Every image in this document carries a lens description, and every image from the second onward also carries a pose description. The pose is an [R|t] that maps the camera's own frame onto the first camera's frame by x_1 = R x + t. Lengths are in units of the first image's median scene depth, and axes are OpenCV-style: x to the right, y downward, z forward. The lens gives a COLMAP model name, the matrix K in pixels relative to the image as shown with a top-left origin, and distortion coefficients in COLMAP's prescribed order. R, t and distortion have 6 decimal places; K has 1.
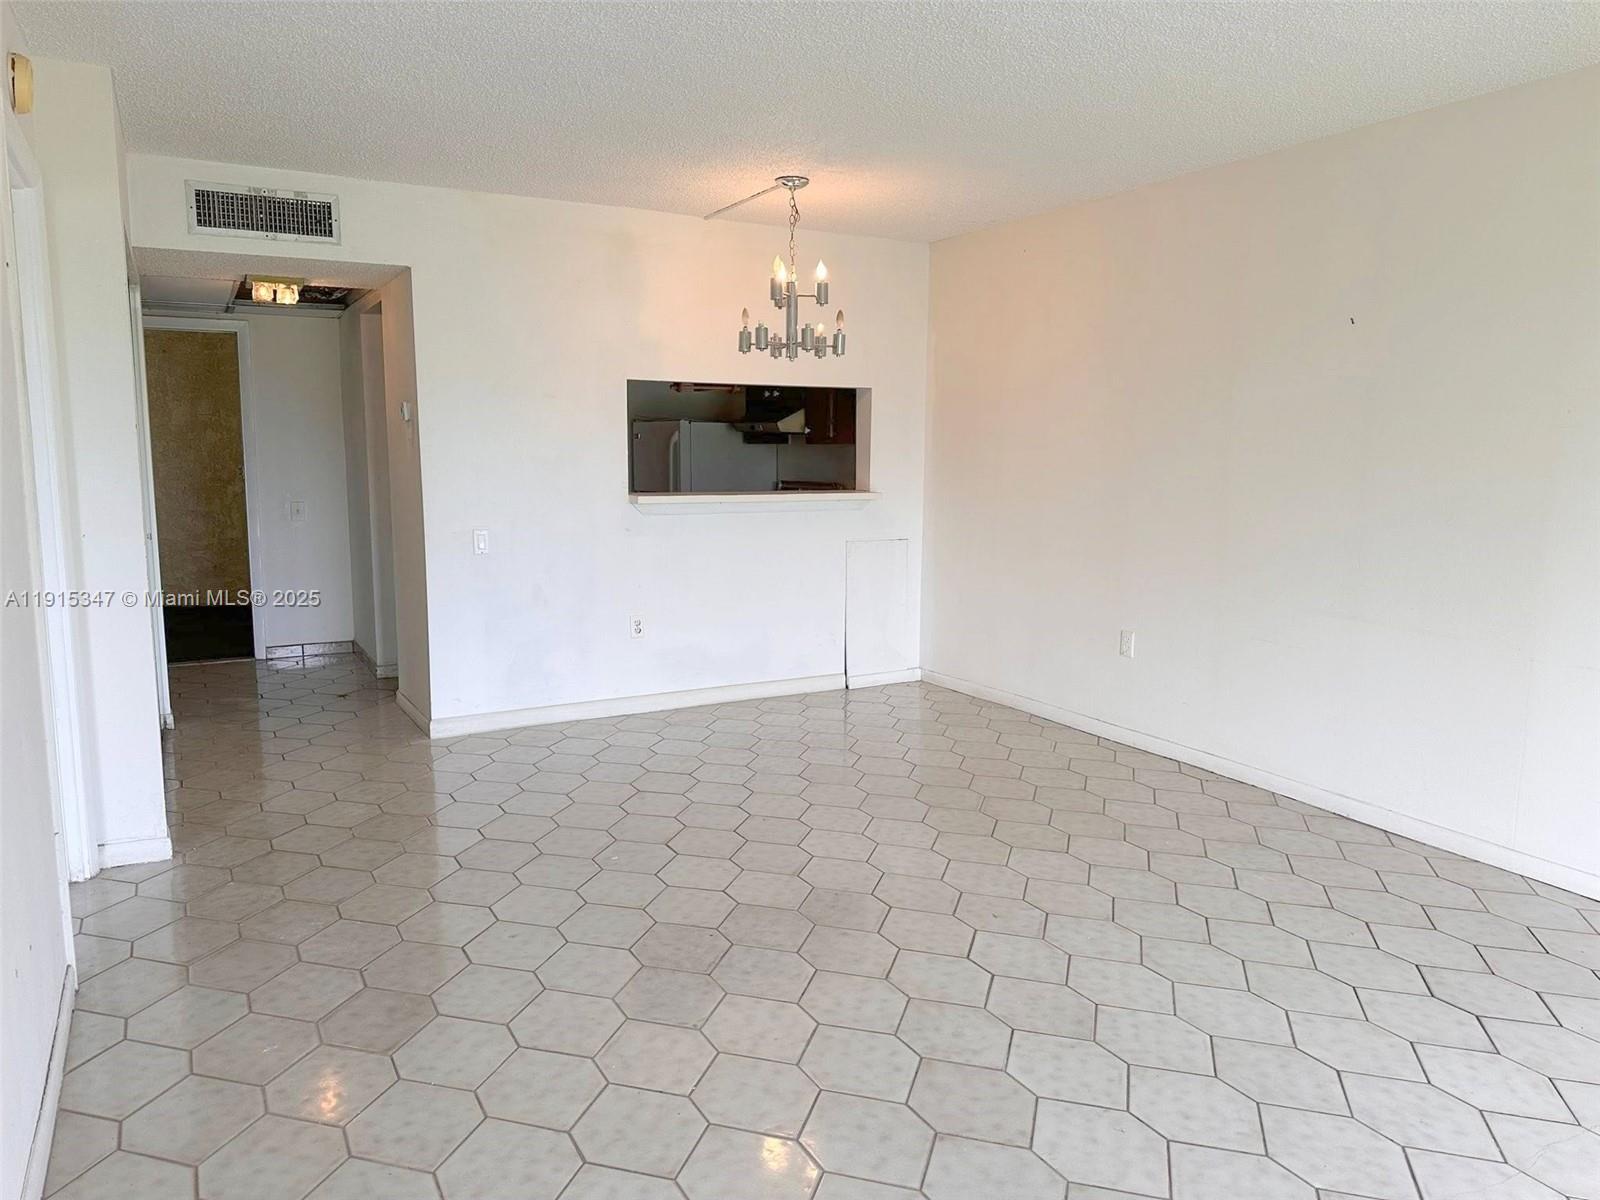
lens RADIAL K [[1091.2, 0, 800.0], [0, 1091.2, 600.0], [0, 0, 1]] dist [0.154923, -0.264403]
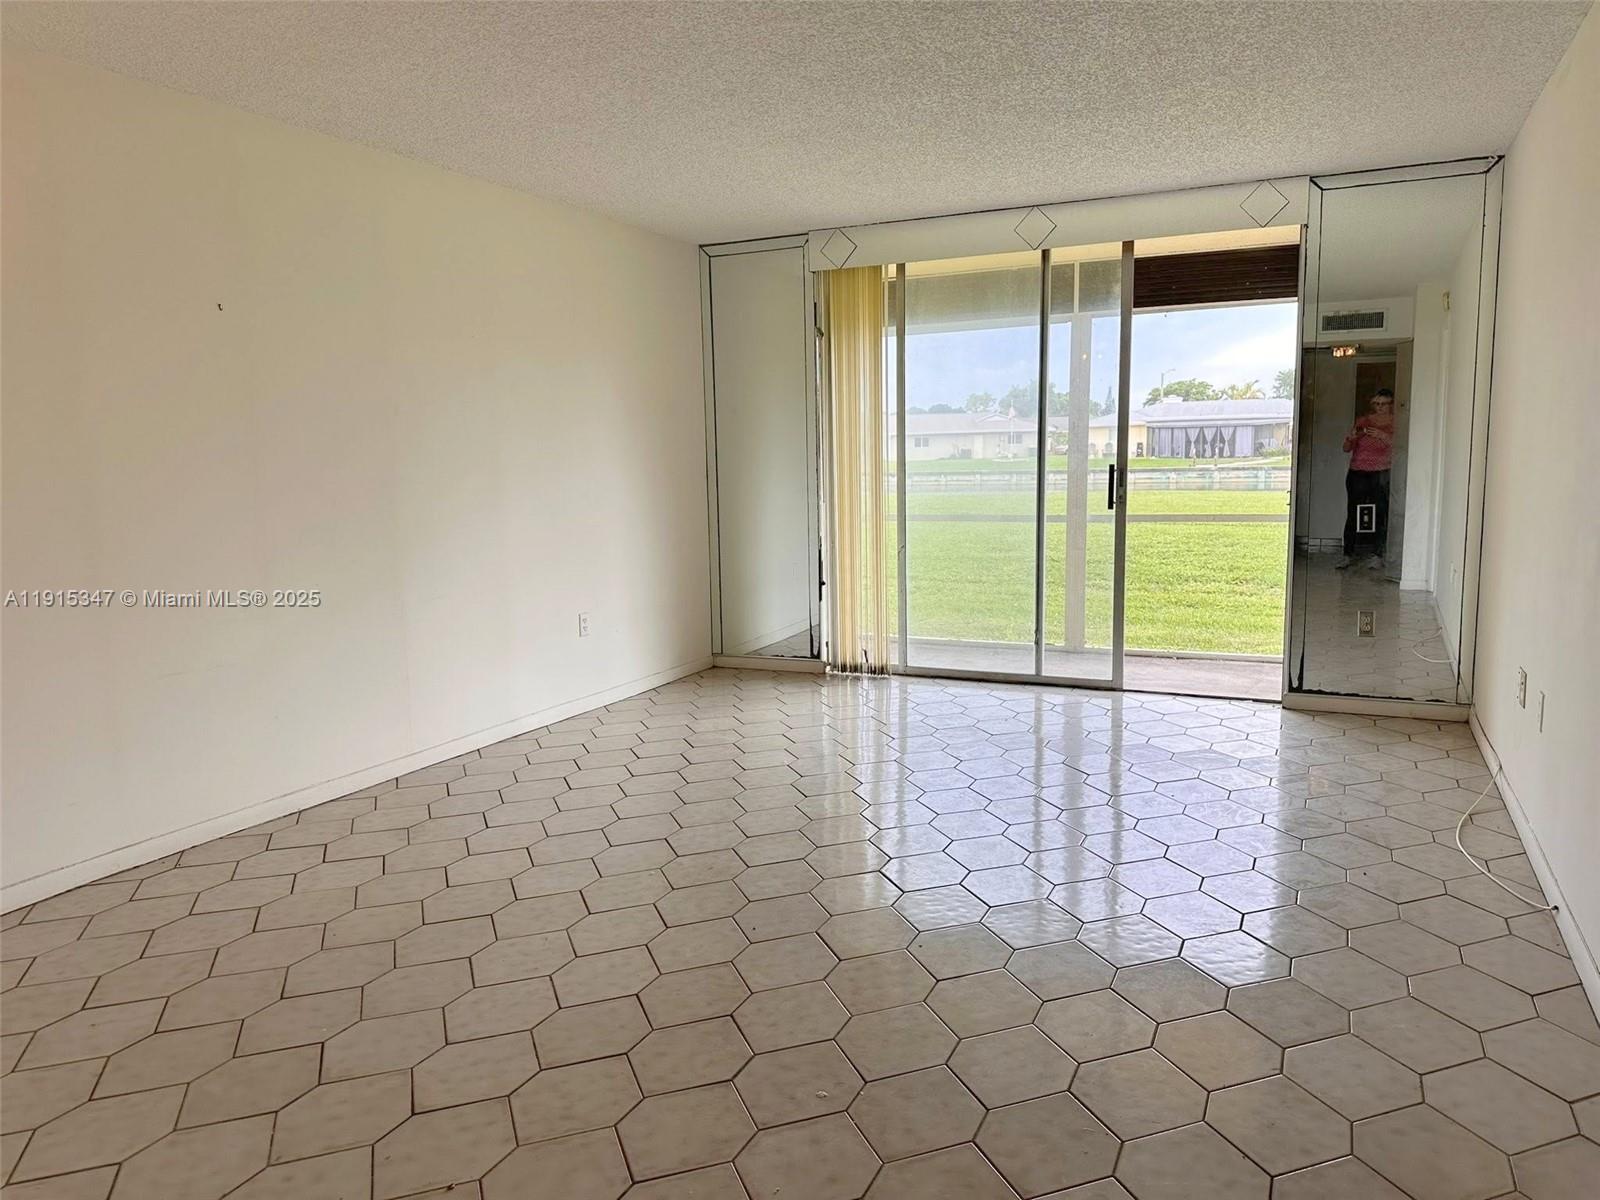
lens RADIAL K [[1091.2, 0, 800.0], [0, 1091.2, 600.0], [0, 0, 1]] dist [0.154923, -0.264403]
pose [[-0.587963, -0.099359, 0.802762, -0.585900], [0.126182, 0.969011, 0.212355, -0.151724], [-0.798985, 0.226151, -0.557206, 1.205215]]
